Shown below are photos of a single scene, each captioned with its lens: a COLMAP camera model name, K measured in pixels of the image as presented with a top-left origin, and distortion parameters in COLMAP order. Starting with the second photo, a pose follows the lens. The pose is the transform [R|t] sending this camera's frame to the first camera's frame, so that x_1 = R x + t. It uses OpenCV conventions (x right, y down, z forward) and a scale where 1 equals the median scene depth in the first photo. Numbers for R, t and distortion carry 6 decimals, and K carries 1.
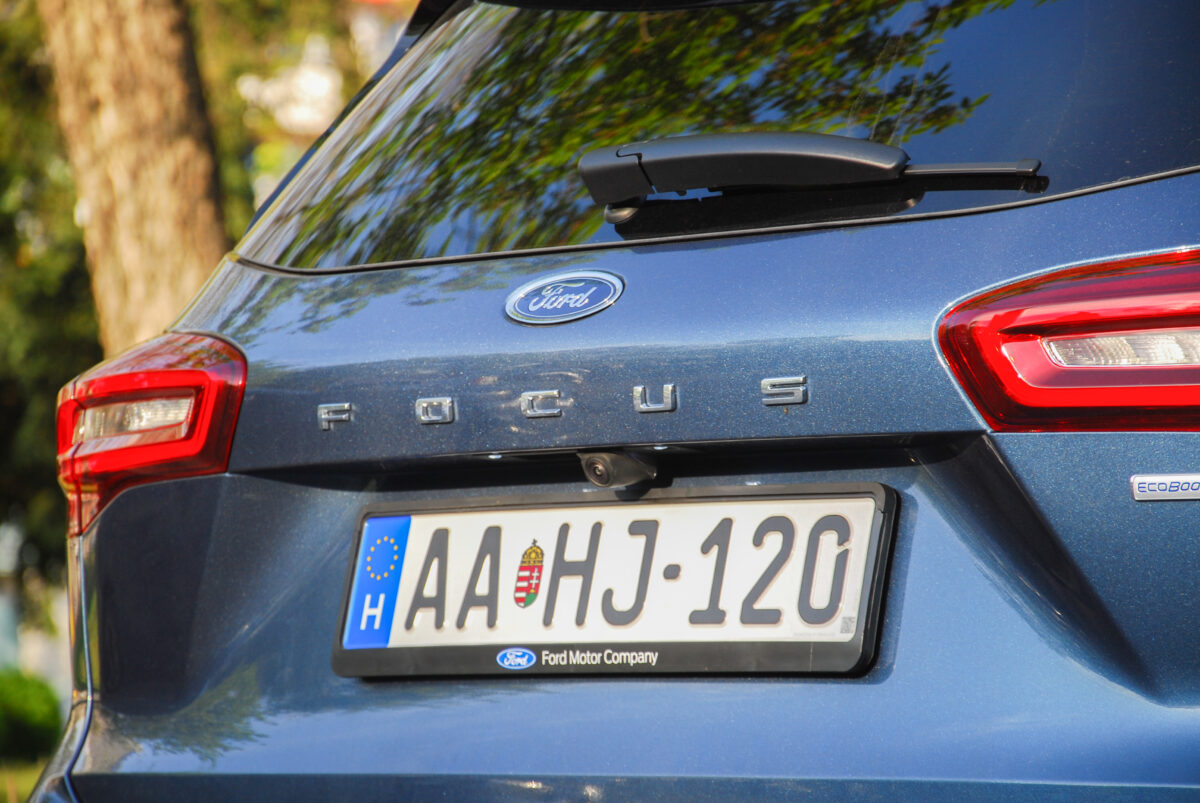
lens RADIAL K [[5123.0, 0, 574.9], [0, 5123.0, 401.7], [0, 0, 1]] dist [1.405364, 0.951165]
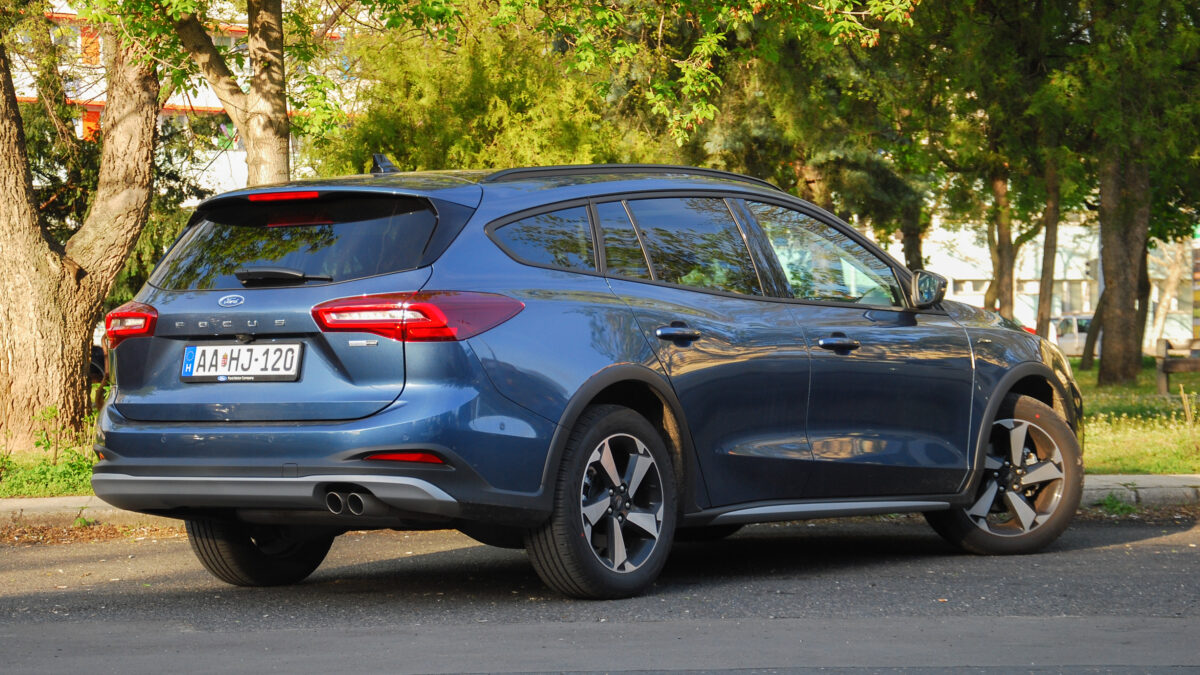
lens RADIAL K [[3110.4, 0, 600.0], [0, 3110.4, 337.5], [0, 0, 1]] dist [0.480292, -0.839813]
pose [[0.989748, -0.016853, 0.141830, -0.074713], [0.008749, 0.998303, 0.057568, -0.147607], [-0.142560, -0.055737, 0.988216, -1.854339]]
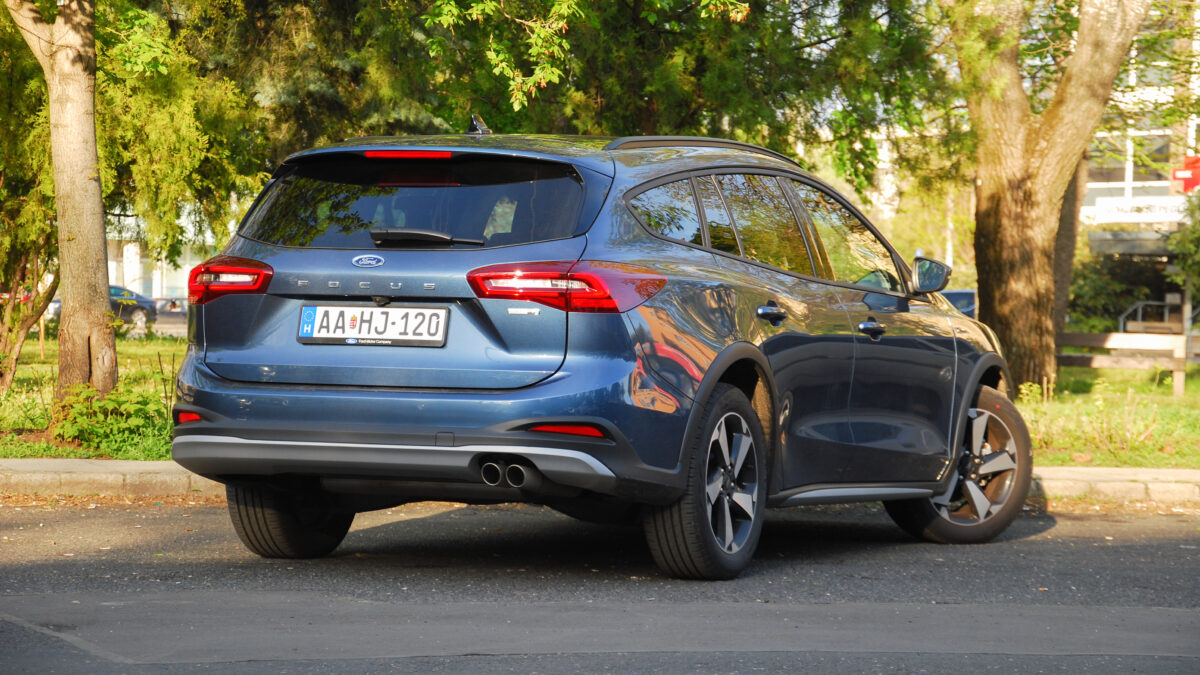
lens RADIAL K [[3348.9, 0, 598.3], [0, 3348.9, 369.0], [0, 0, 1]] dist [0.761496, 0.314288]
pose [[0.927957, 0.015991, 0.372345, -0.907040], [-0.045780, 0.996404, 0.071299, -0.145090], [-0.369866, -0.083208, 0.925352, -1.800443]]
